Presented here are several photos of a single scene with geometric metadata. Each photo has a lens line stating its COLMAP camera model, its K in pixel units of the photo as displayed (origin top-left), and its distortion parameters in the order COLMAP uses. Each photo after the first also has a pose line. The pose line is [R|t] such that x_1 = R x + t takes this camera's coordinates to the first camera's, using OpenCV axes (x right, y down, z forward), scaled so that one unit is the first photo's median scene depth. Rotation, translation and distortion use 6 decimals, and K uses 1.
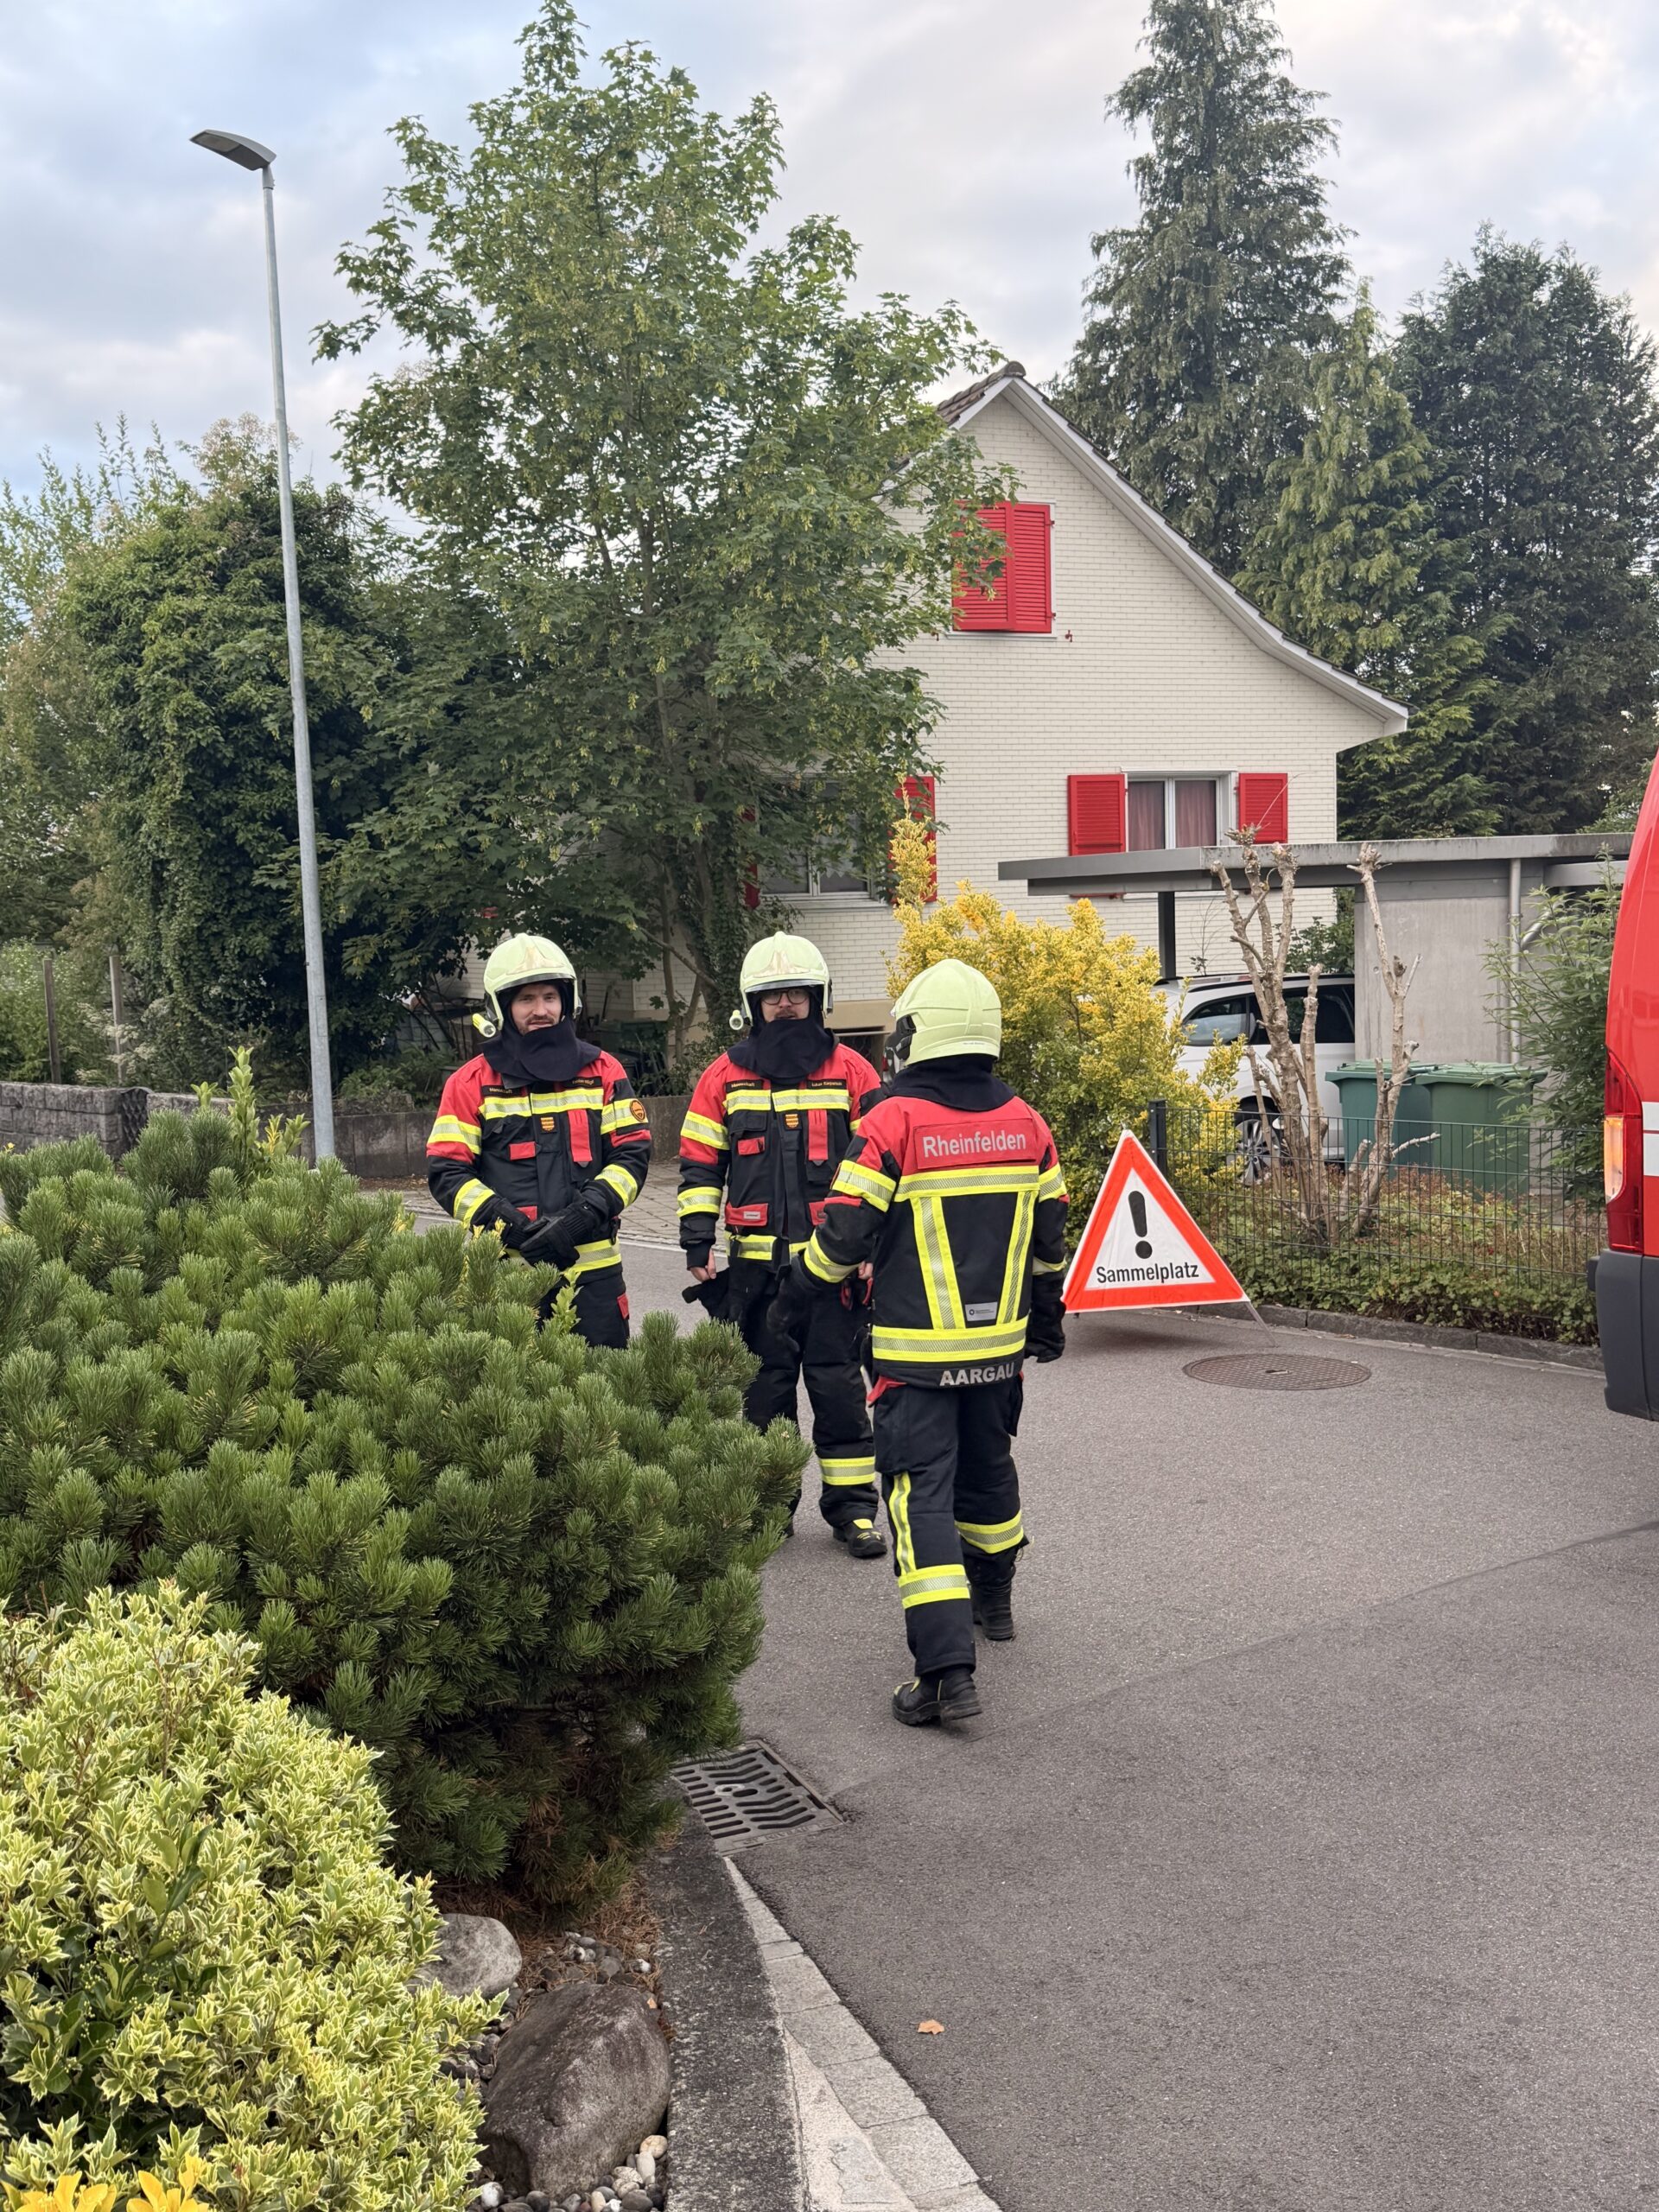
lens RADIAL K [[2157.4, 0, 829.5], [0, 2157.4, 1106.0], [0, 0, 1]] dist [0.217137, -0.471877]
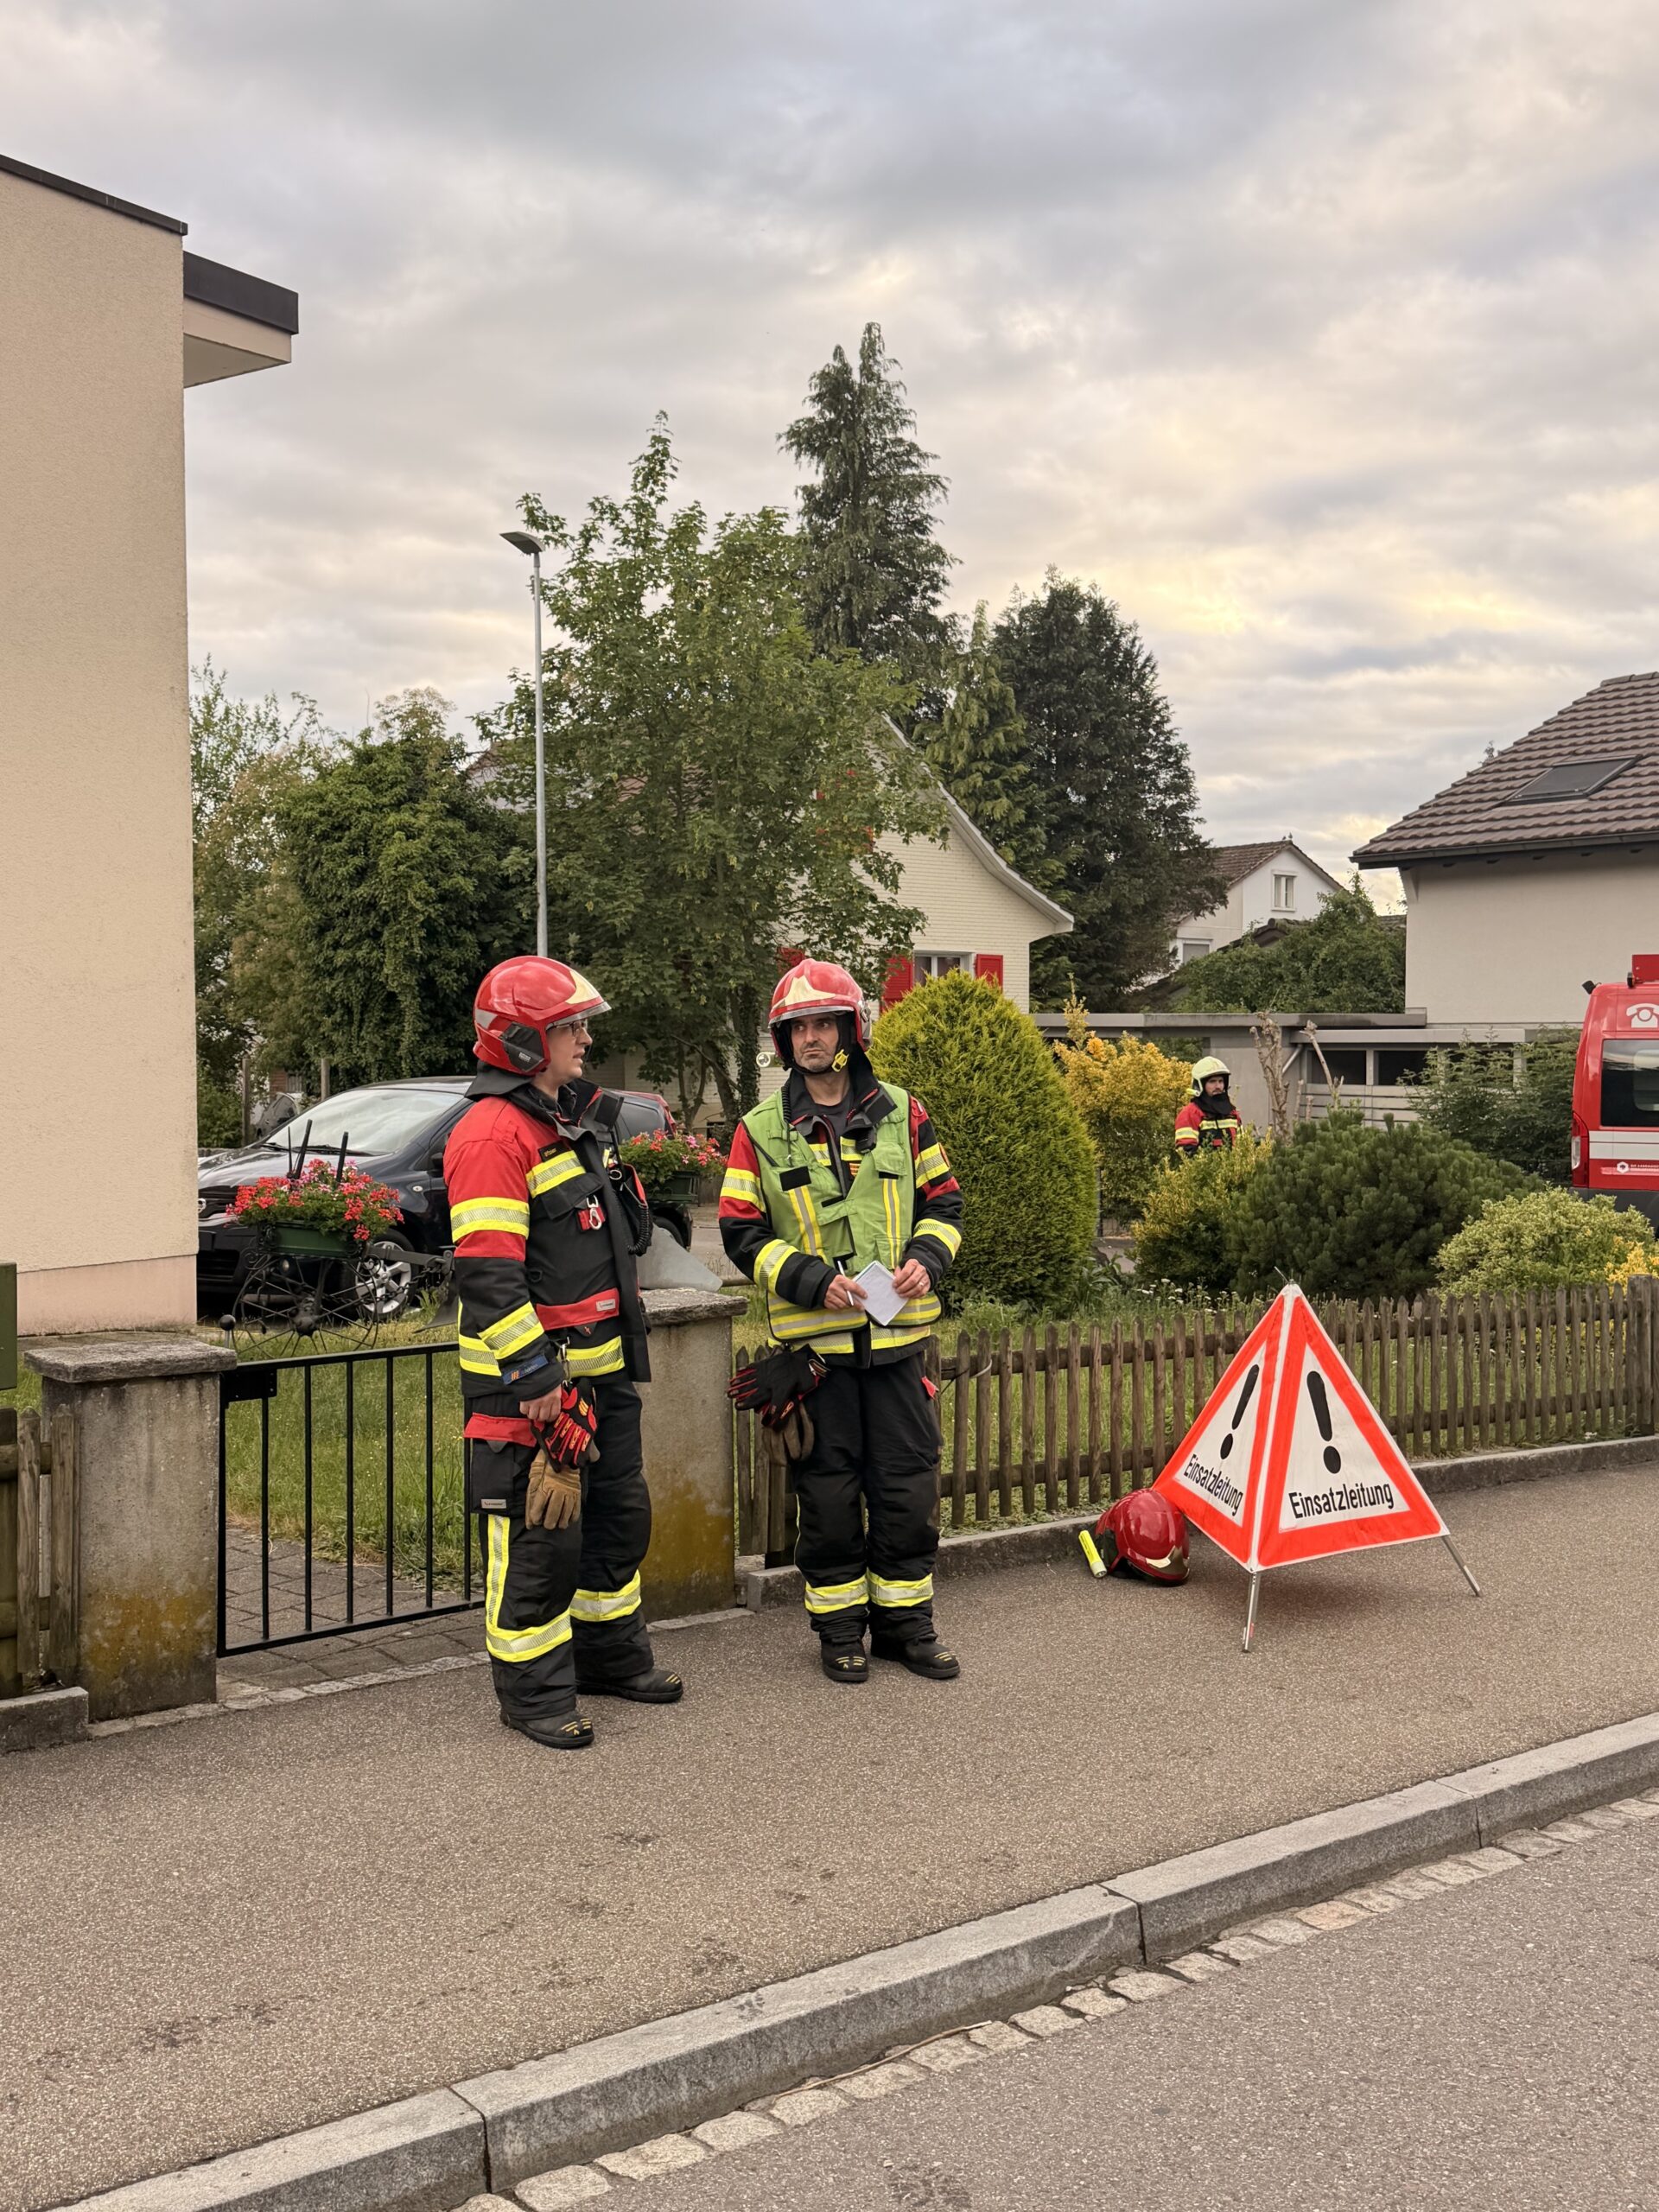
lens RADIAL K [[2157.4, 0, 829.5], [0, 2157.4, 1106.0], [0, 0, 1]] dist [0.217137, -0.471877]
pose [[0.946304, 0.020783, 0.322610, -0.294739], [-0.002005, 0.998290, -0.058429, 0.027082], [-0.323273, 0.054645, 0.944727, -0.264625]]
